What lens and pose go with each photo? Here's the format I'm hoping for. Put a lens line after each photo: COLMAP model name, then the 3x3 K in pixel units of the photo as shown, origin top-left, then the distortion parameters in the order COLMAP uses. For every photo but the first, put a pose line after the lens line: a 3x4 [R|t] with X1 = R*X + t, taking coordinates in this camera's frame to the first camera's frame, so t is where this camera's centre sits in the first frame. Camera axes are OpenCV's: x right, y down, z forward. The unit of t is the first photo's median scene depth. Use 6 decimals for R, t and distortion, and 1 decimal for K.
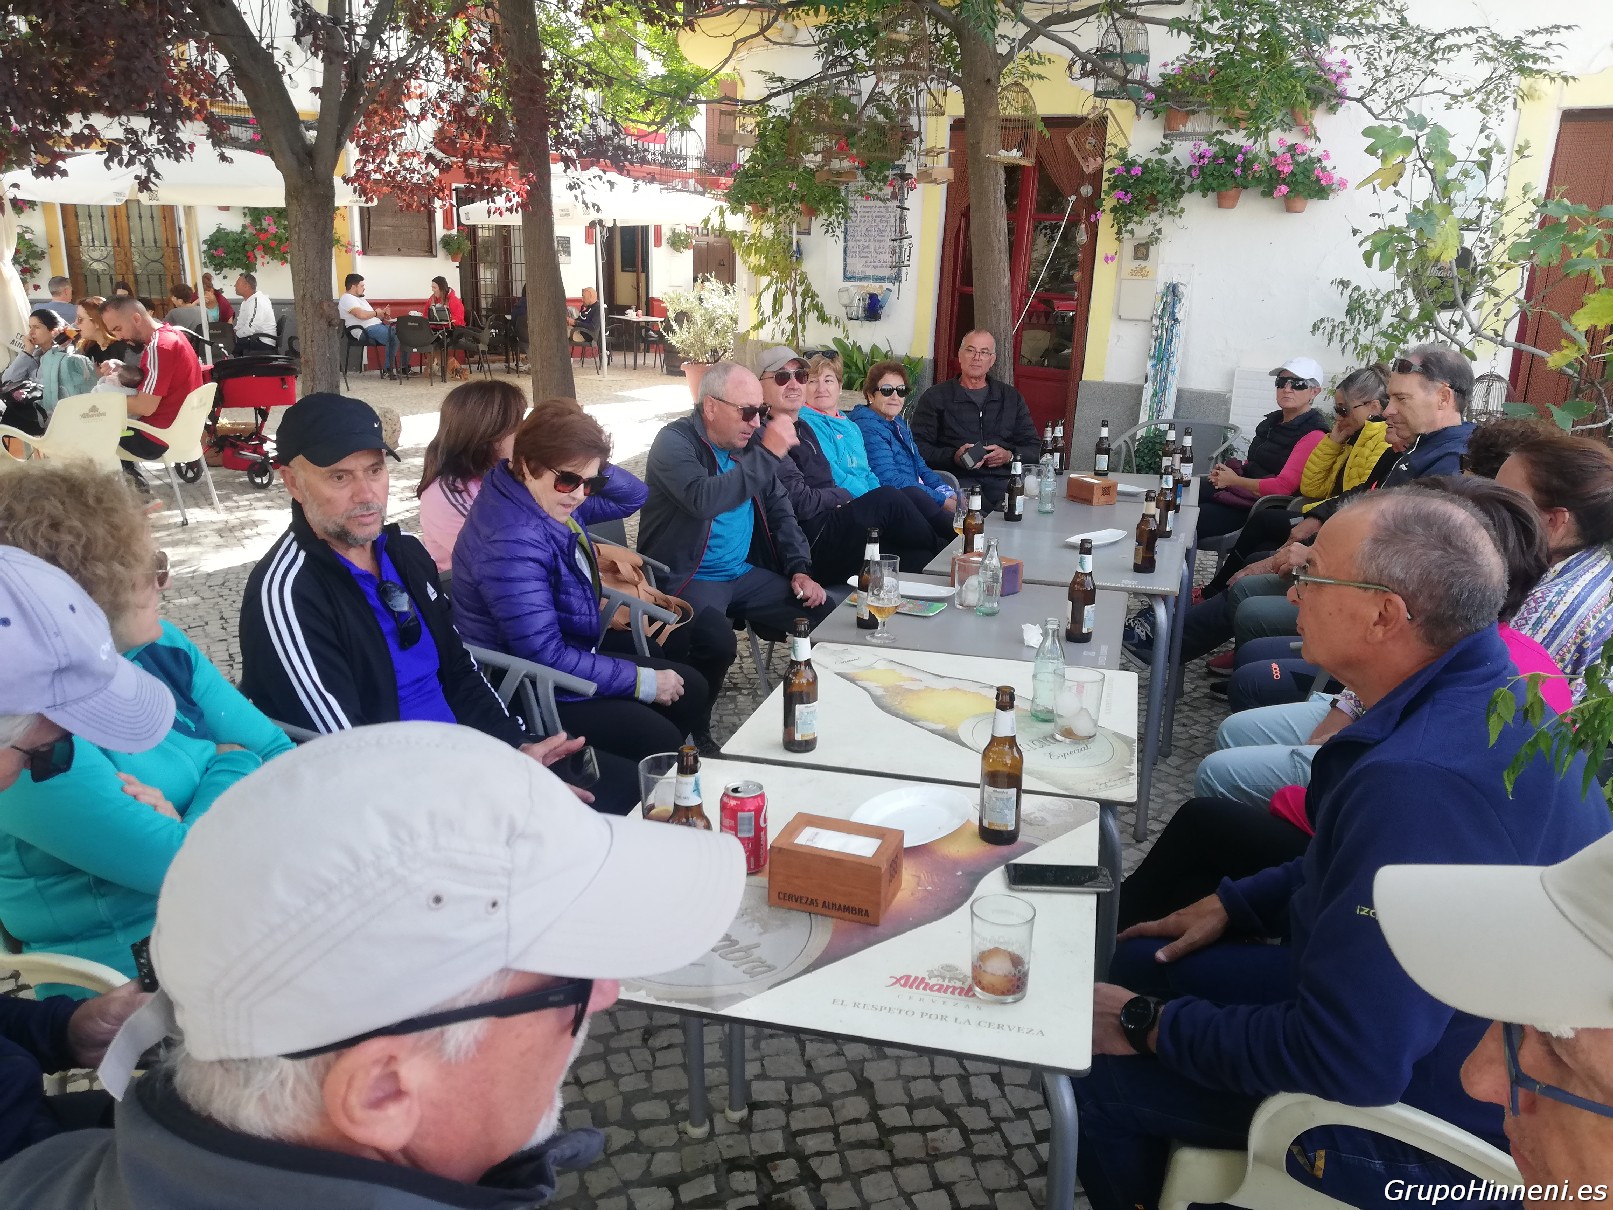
lens RADIAL K [[1221.4, 0, 805.3], [0, 1221.4, 603.8], [0, 0, 1]] dist [-0.013682, -0.001805]
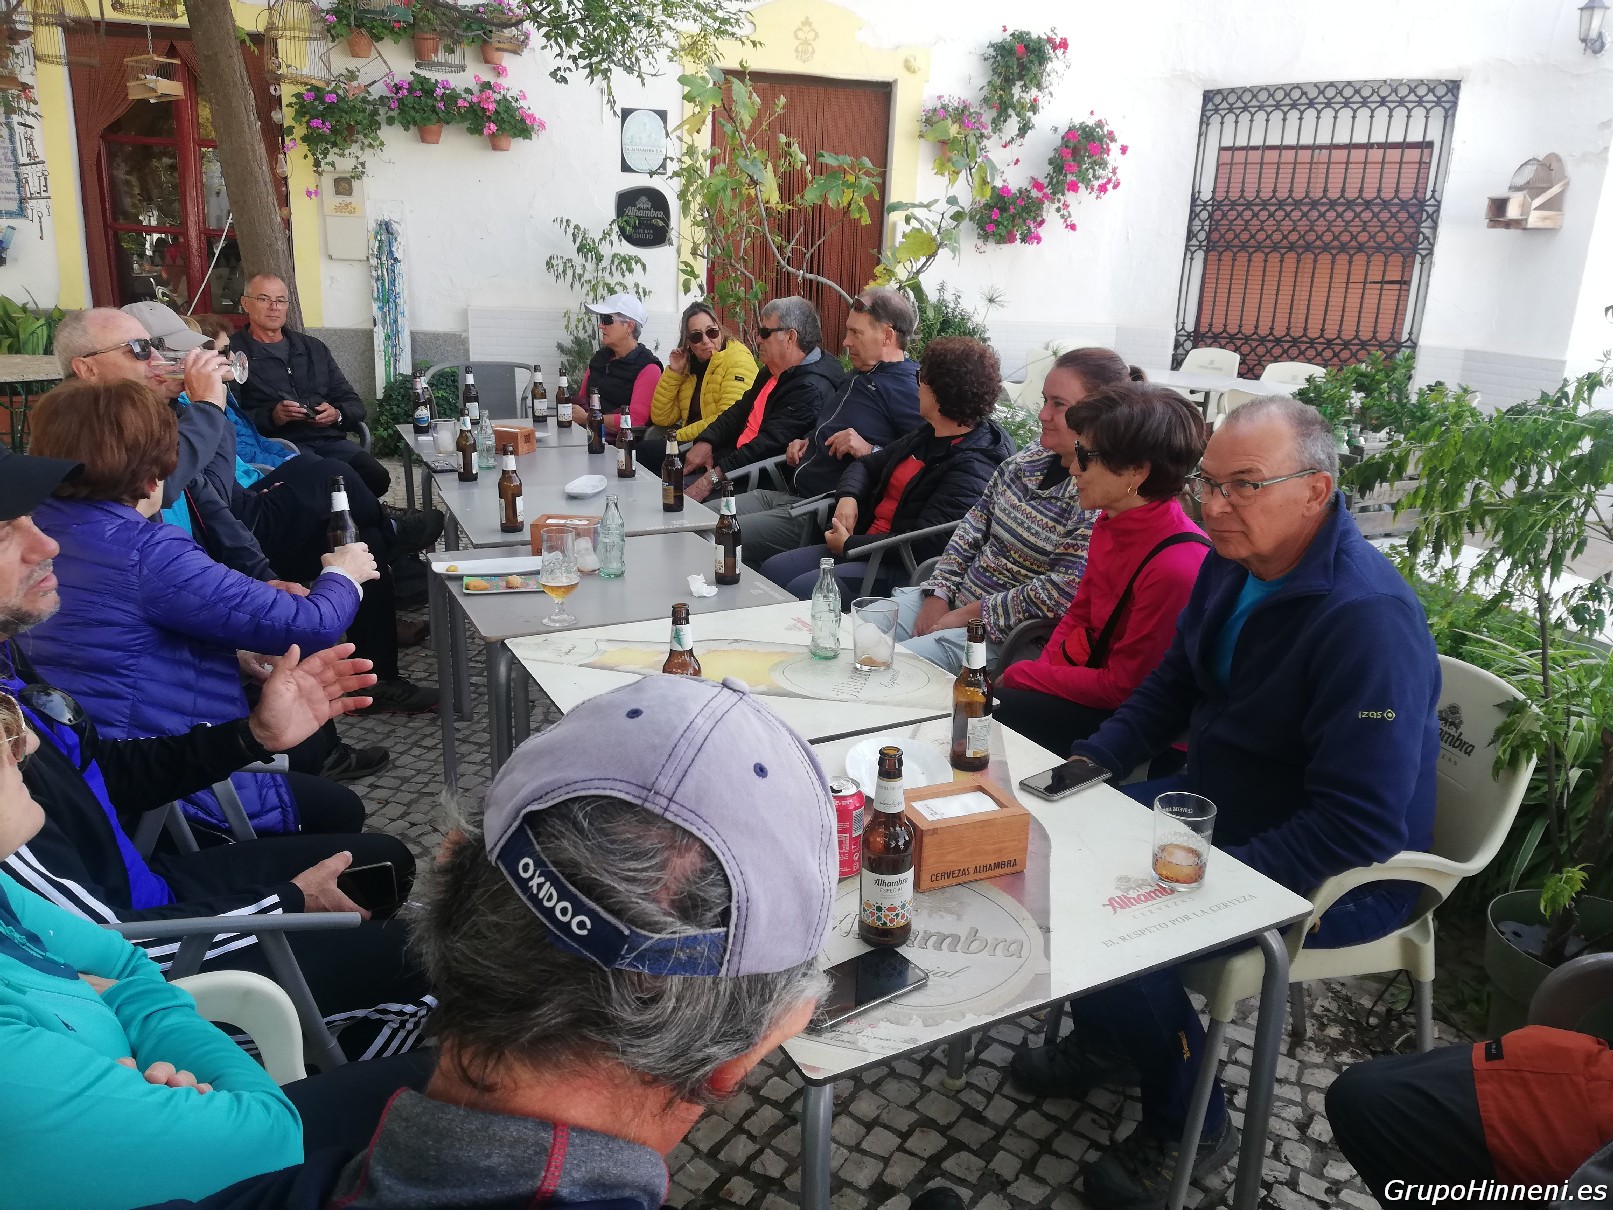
lens RADIAL K [[1221.4, 0, 805.1], [0, 1221.4, 605.4], [0, 0, 1]] dist [-0.013682, -0.001805]
pose [[0.733393, -0.196947, 0.650651, -0.140747], [0.164603, 0.980080, 0.111128, -0.019083], [-0.659576, 0.025599, 0.751202, 0.073034]]
